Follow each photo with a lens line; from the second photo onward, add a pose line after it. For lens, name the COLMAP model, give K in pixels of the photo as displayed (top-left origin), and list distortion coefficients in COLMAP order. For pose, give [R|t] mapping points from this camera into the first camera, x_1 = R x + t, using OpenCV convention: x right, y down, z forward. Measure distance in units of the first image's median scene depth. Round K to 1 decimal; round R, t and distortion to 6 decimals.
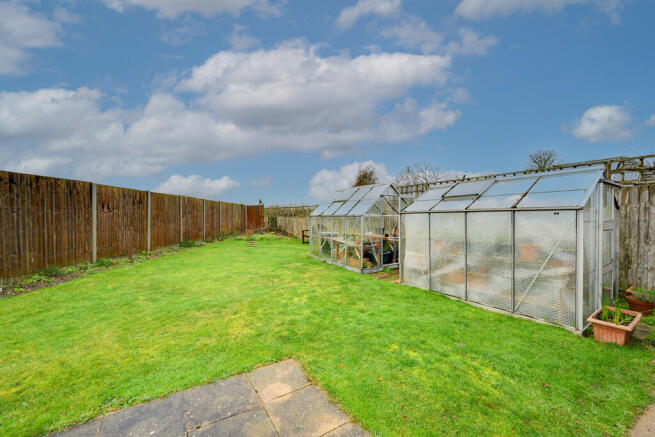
lens RADIAL K [[249.1, 0, 327.5], [0, 249.1, 218.5], [0, 0, 1]] dist [-0.009782, 0.000087]
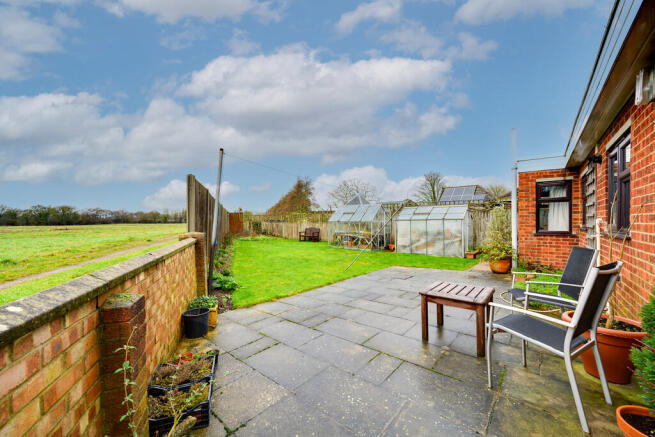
lens RADIAL K [[249.1, 0, 327.5], [0, 249.1, 218.5], [0, 0, 1]] dist [-0.009782, 0.000087]
pose [[0.950019, 0.013112, 0.311917, -1.120406], [-0.004695, 0.999605, -0.027720, 0.031935], [-0.312157, 0.024870, 0.949705, -1.031697]]
